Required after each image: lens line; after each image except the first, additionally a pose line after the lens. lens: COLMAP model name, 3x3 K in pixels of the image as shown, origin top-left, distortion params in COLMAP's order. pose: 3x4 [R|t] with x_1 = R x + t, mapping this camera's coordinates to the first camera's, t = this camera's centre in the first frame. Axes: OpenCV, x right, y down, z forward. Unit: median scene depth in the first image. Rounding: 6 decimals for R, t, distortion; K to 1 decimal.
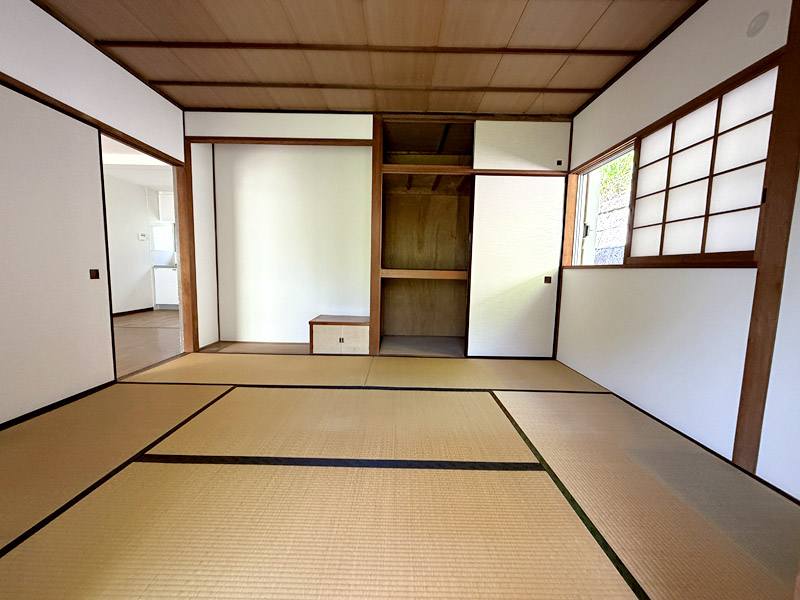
lens RADIAL K [[318.1, 0, 399.7], [0, 318.1, 300.1], [0, 0, 1]] dist [0.002545, -0.000210]
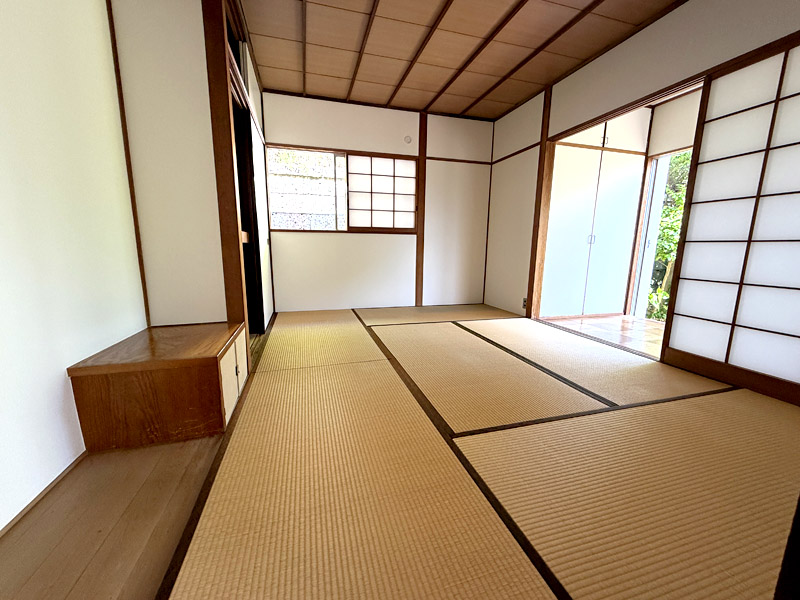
lens RADIAL K [[318.1, 0, 400.4], [0, 318.1, 301.6], [0, 0, 1]] dist [0.002545, -0.000210]
pose [[-0.285969, -0.189471, 0.939320, -1.257382], [0.078943, 0.972266, 0.220150, -0.122793], [-0.954982, 0.137109, -0.263080, 1.557487]]
